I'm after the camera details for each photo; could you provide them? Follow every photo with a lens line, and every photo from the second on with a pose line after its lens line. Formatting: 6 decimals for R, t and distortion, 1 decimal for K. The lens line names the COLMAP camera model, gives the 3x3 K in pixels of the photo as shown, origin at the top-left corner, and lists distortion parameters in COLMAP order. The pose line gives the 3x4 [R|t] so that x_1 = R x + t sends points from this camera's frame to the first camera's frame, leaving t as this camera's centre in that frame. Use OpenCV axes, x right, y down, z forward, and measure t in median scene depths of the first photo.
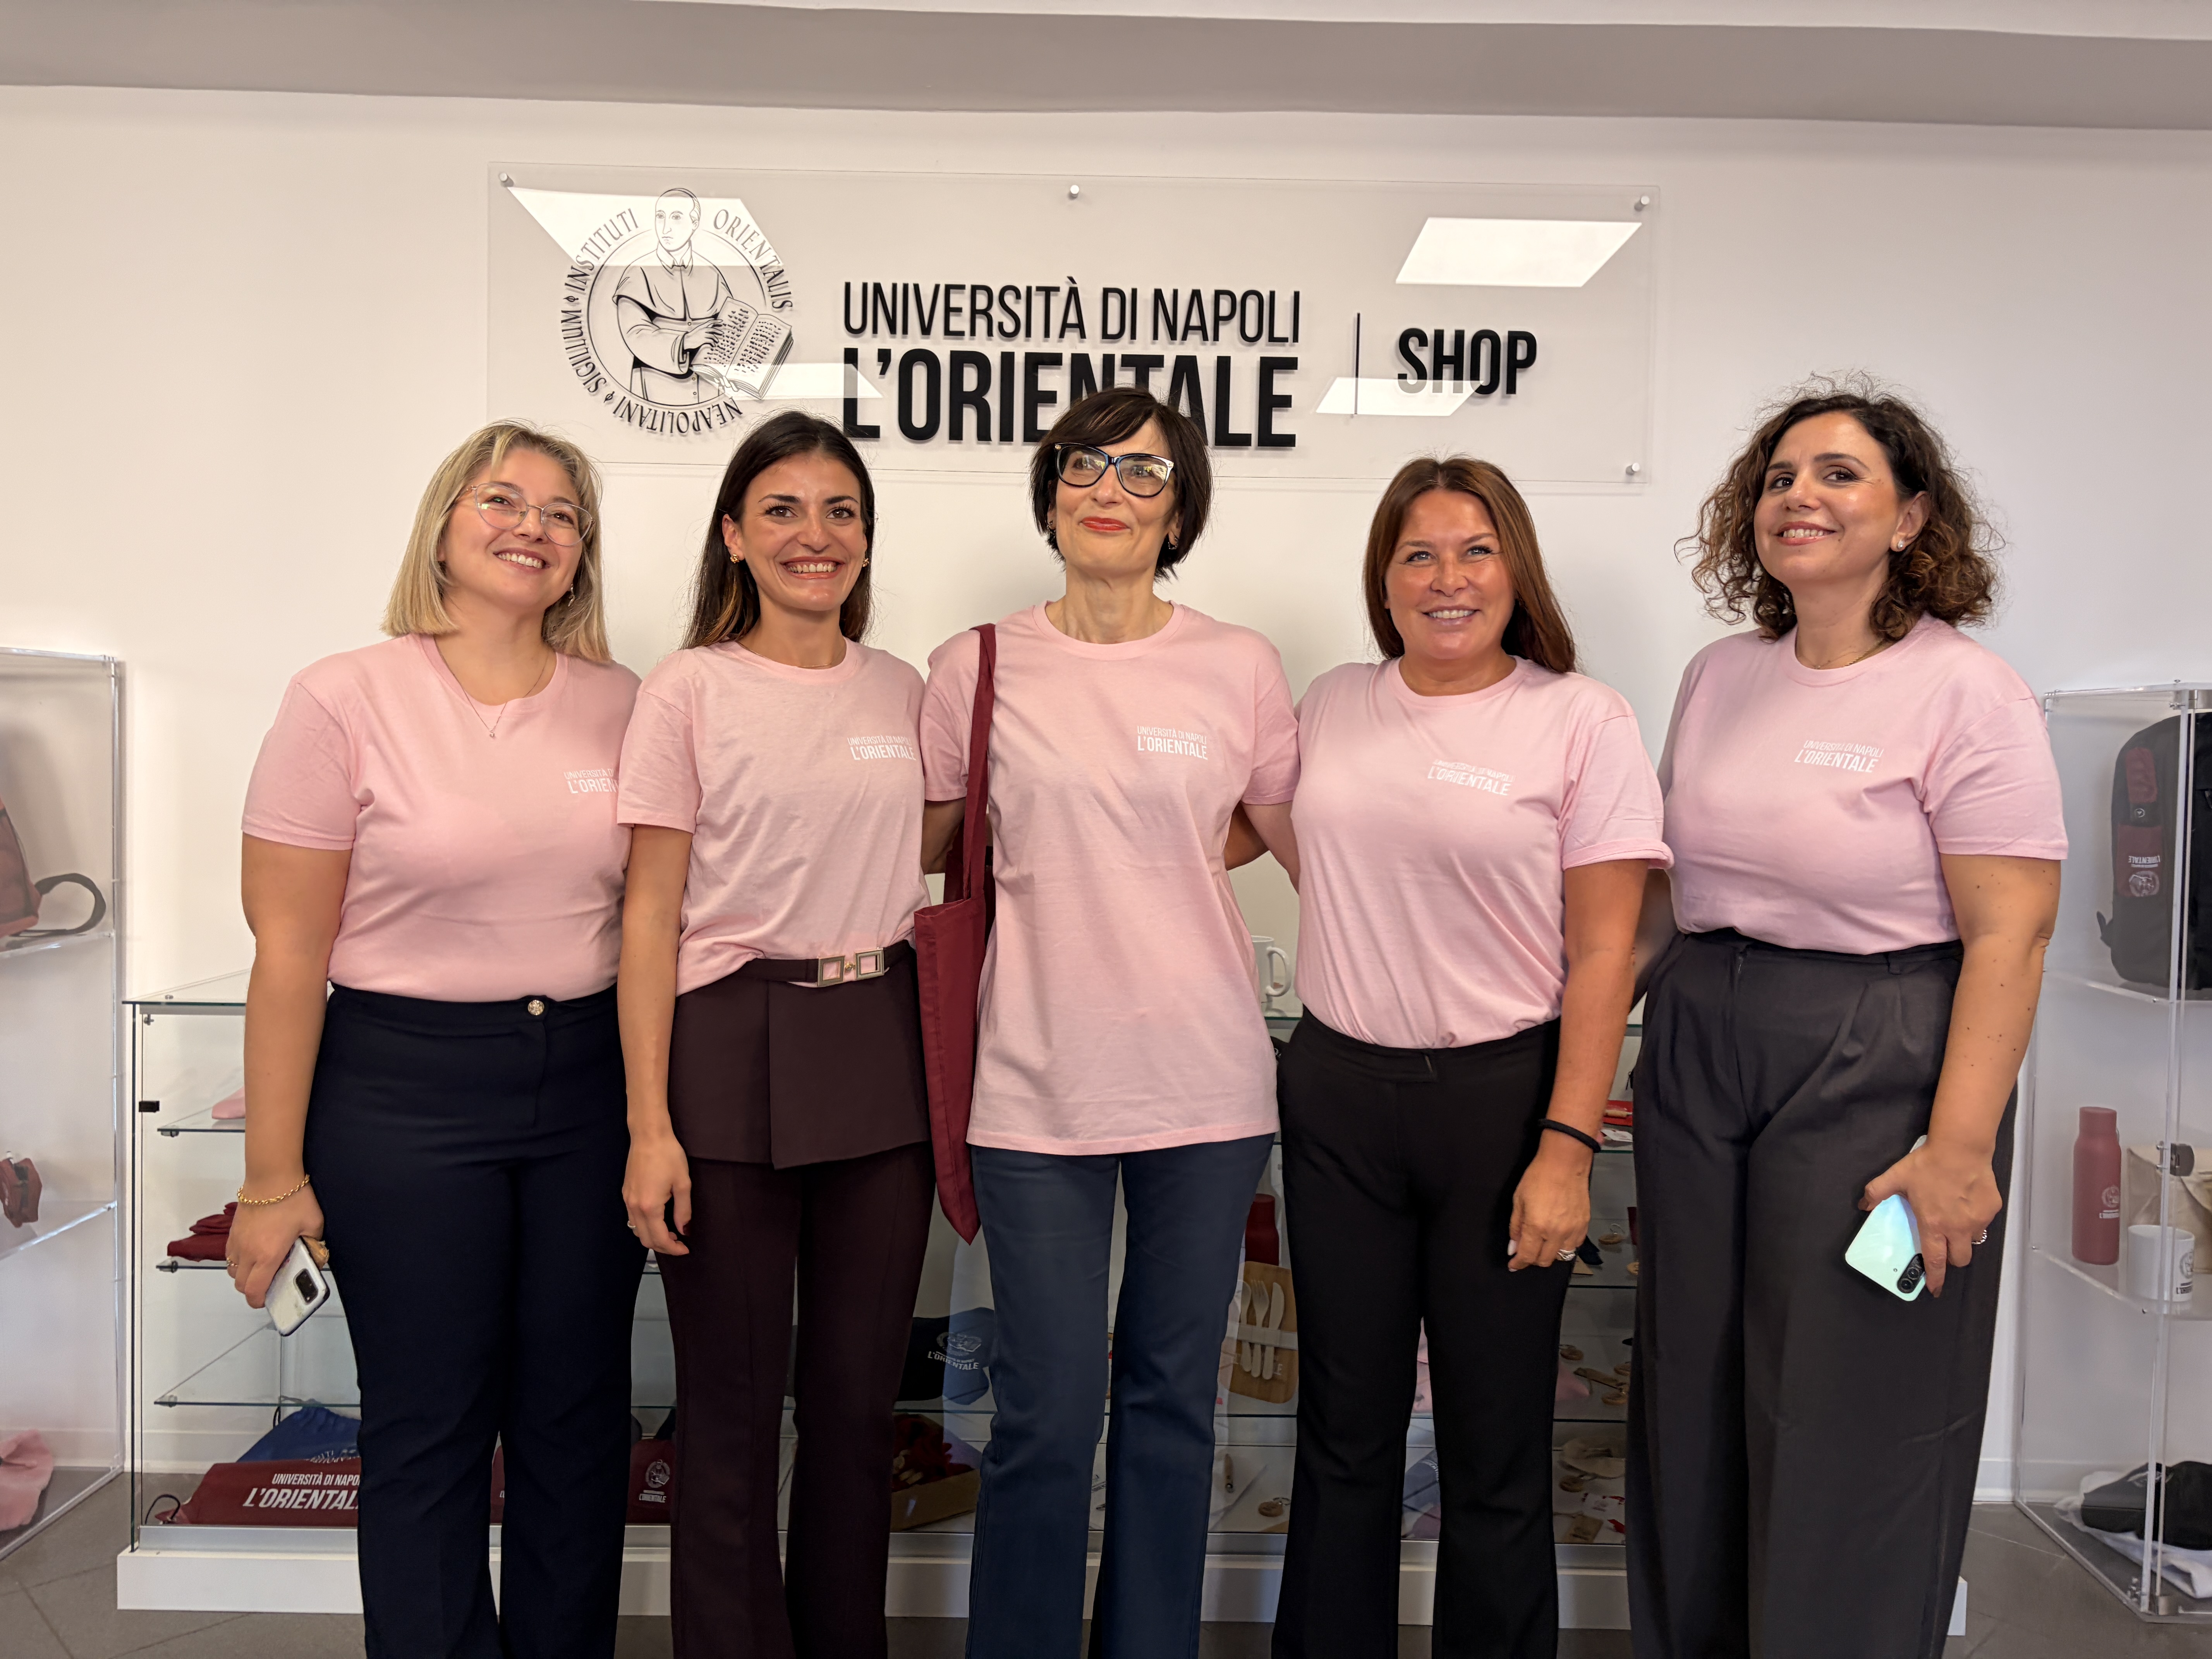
lens RADIAL K [[1691.7, 0, 1125.9], [0, 1691.7, 808.6], [0, 0, 1]] dist [0.033852, -0.033994]
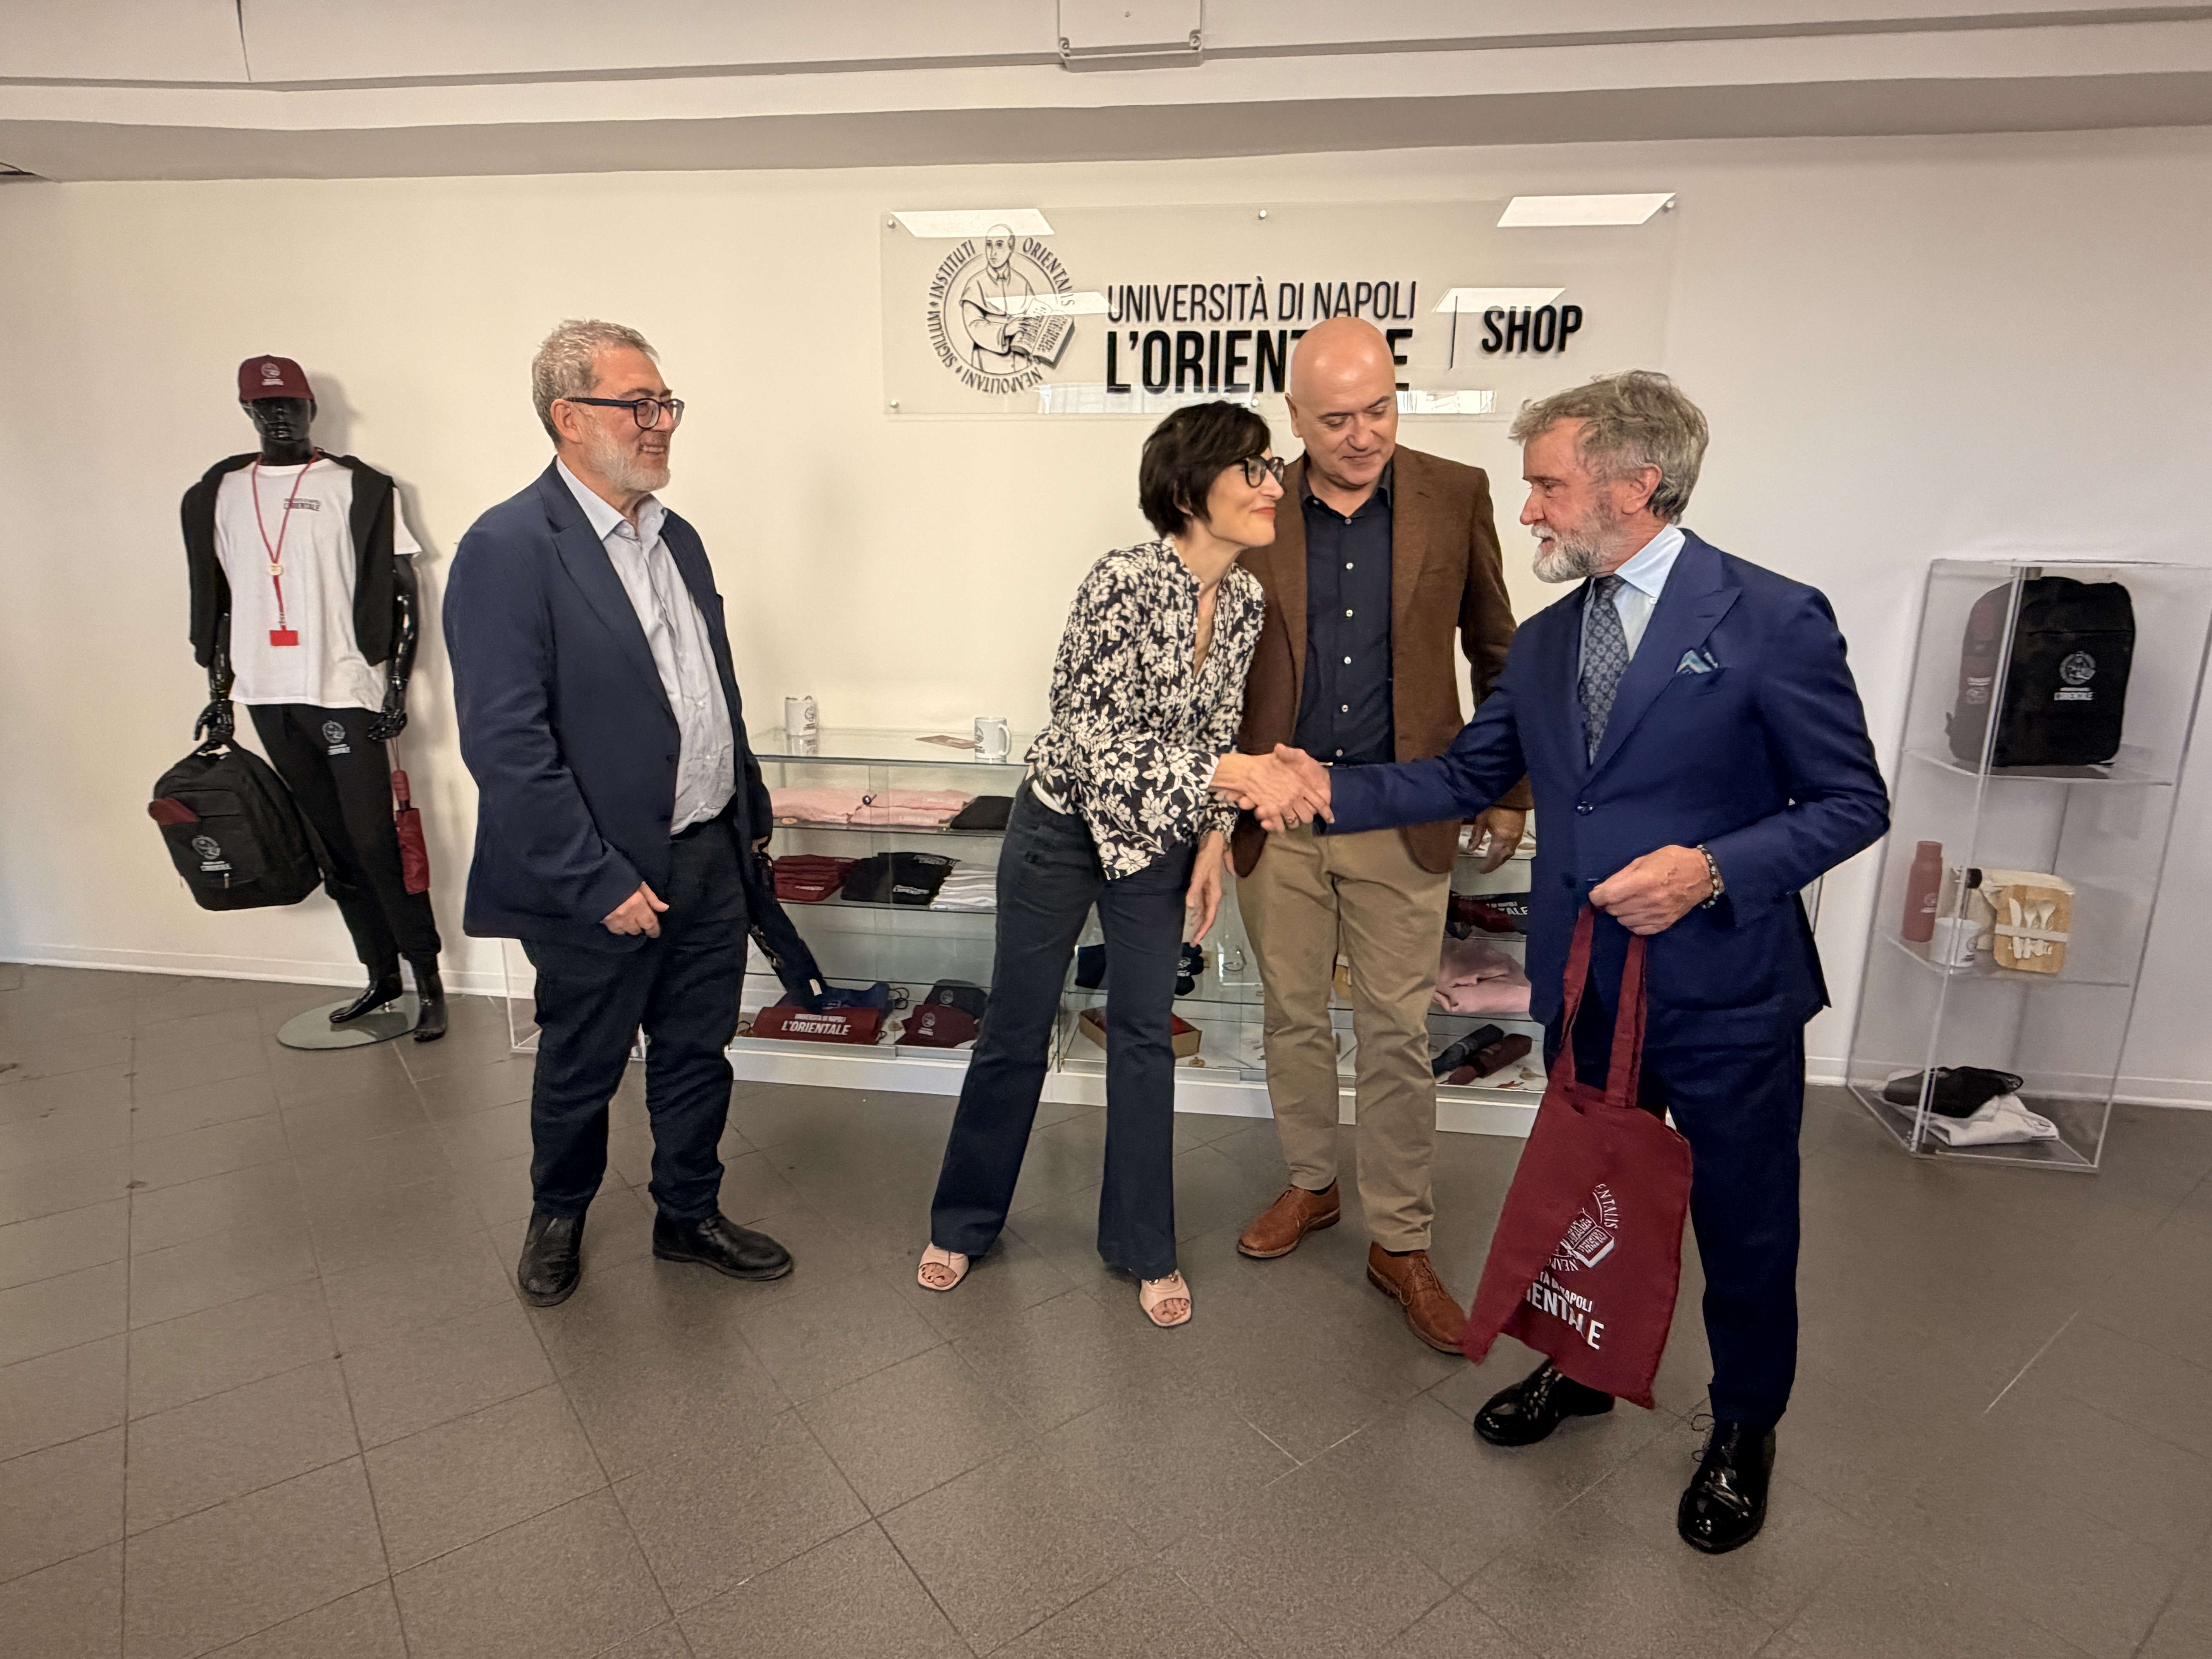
lens RADIAL K [[1245.9, 0, 1097.4], [0, 1245.9, 831.9], [0, 0, 1]] dist [-0.004541, 0.001898]
pose [[0.989192, 0.027247, -0.144070, -0.001852], [0.001341, 0.980860, 0.194711, -0.048138], [0.146618, -0.192800, 0.970222, -0.173147]]
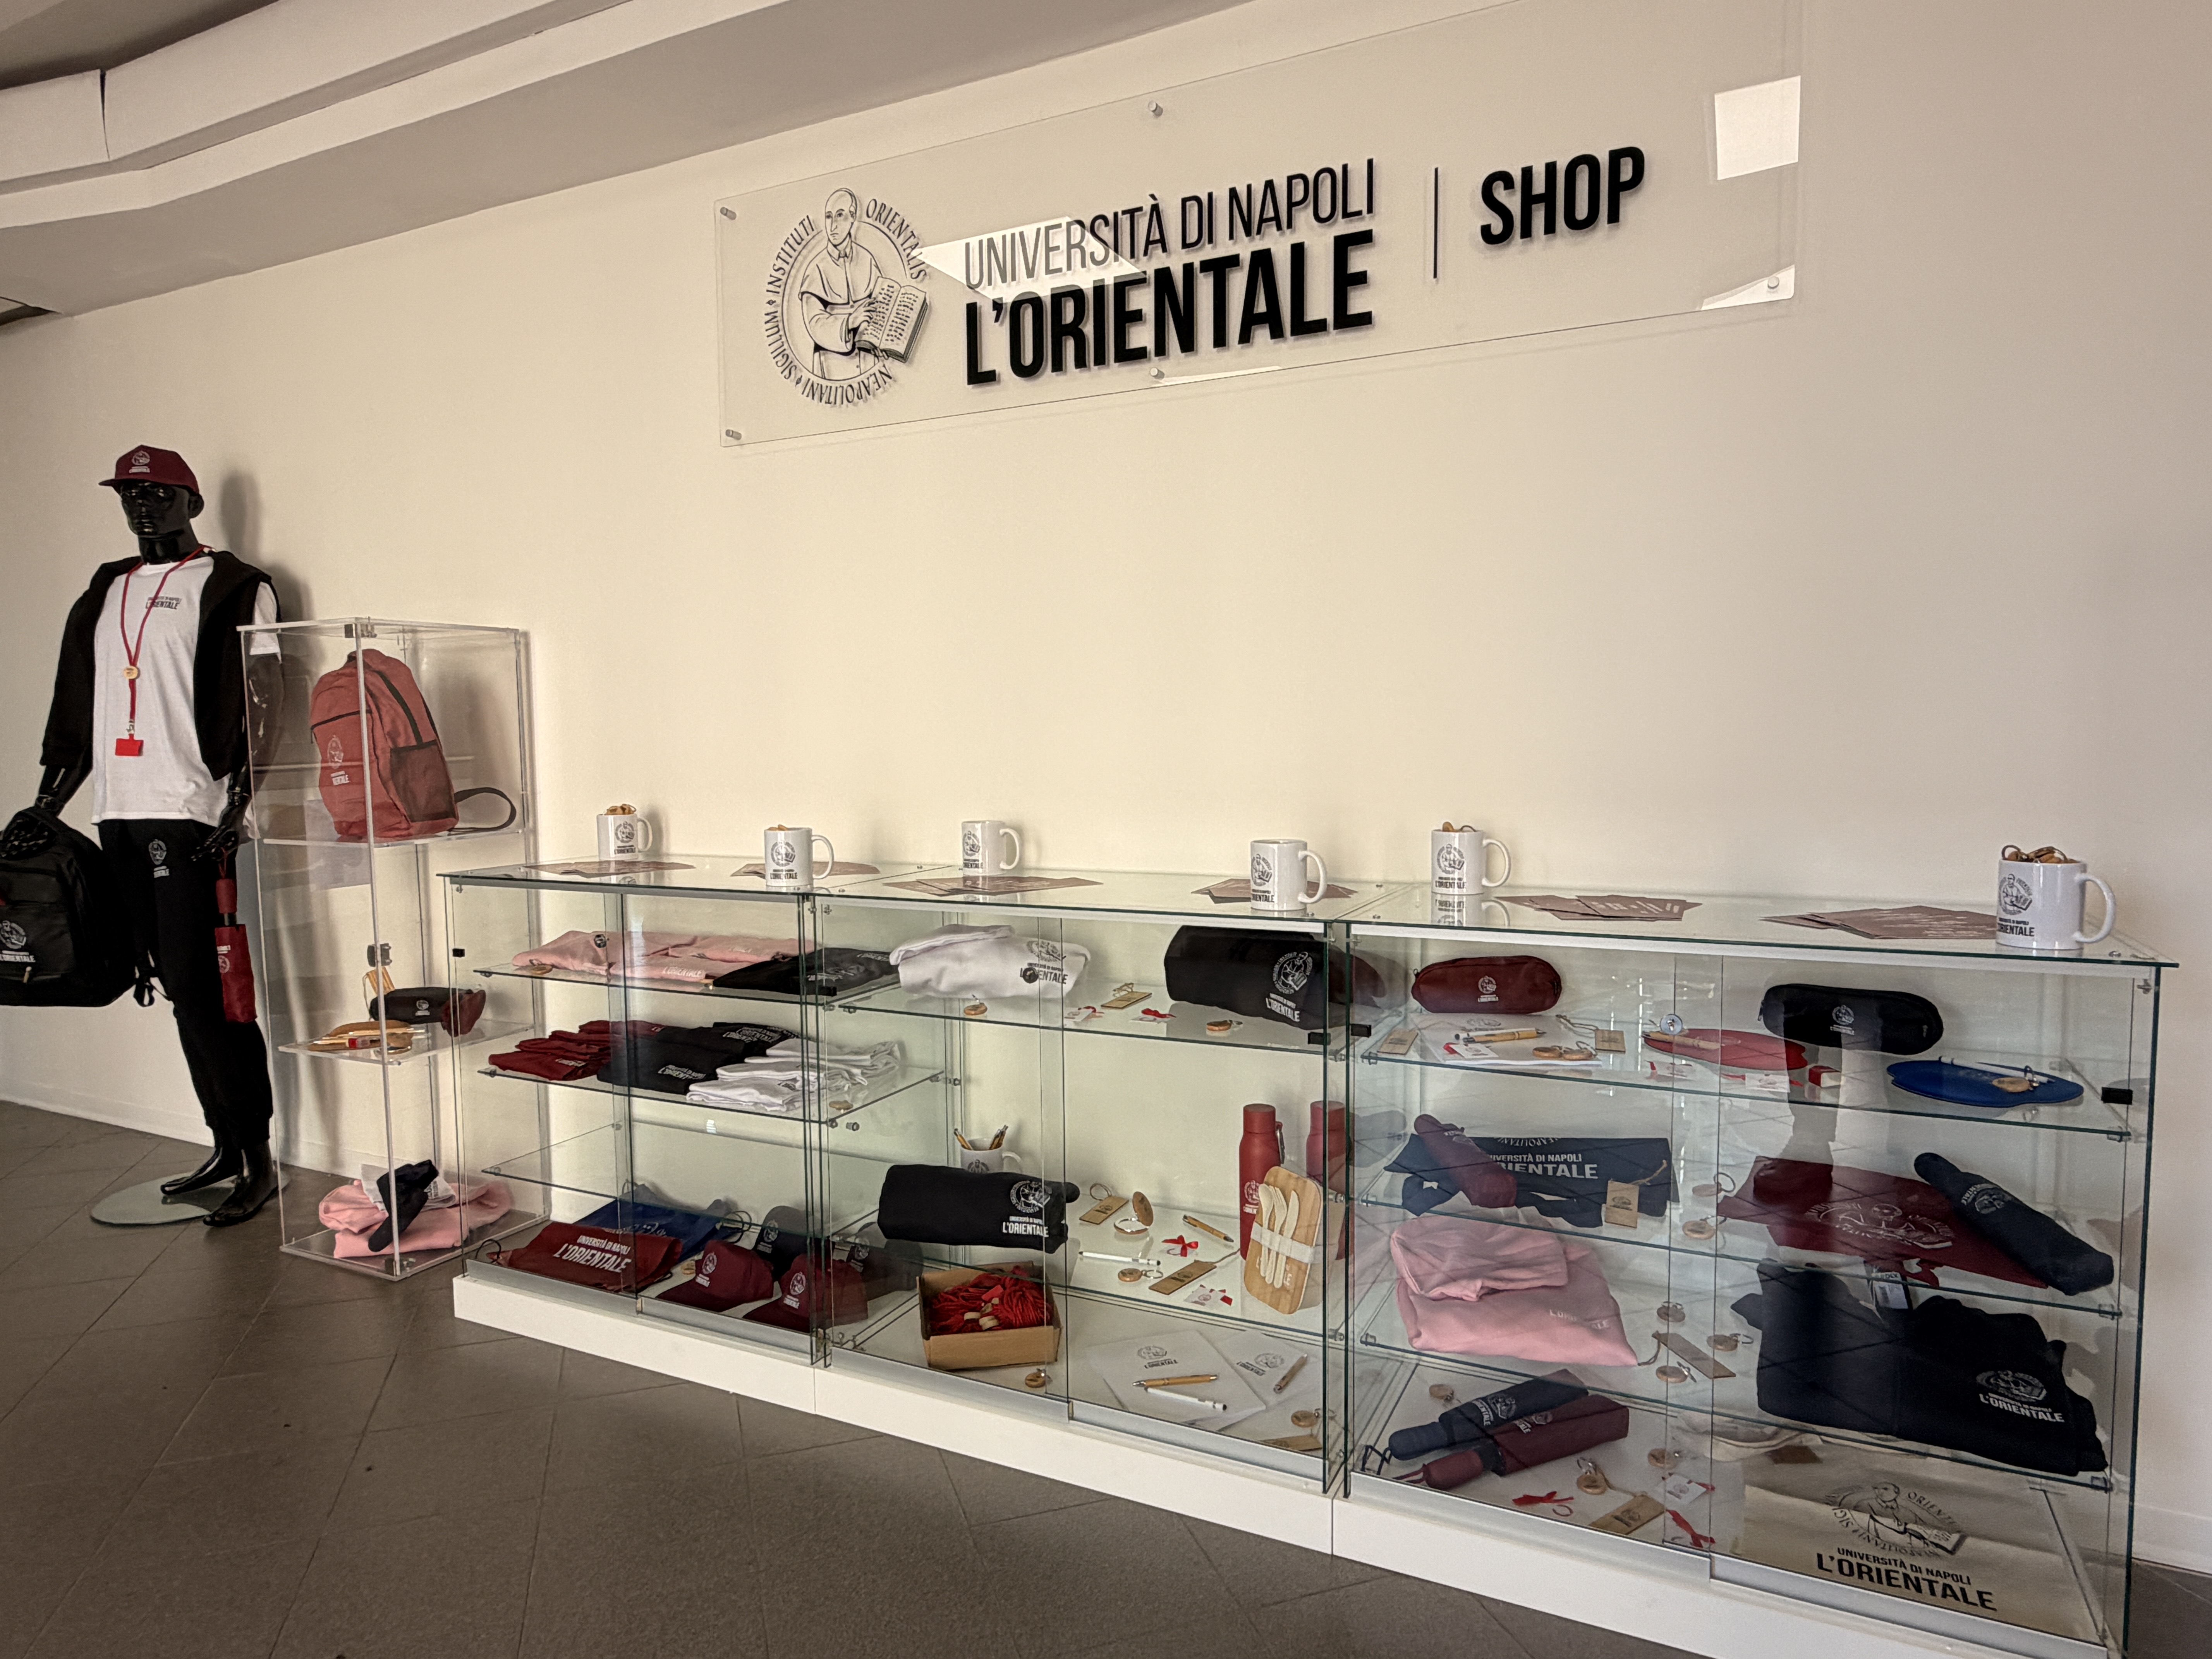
lens RADIAL K [[1317.7, 0, 1097.5], [0, 1317.7, 817.0], [0, 0, 1]] dist [-0.004254, 0.001539]
pose [[0.892907, -0.000986, -0.450240, 0.295429], [0.018404, 0.999242, 0.034311, 0.034932], [0.449864, -0.038922, 0.892248, 0.260193]]
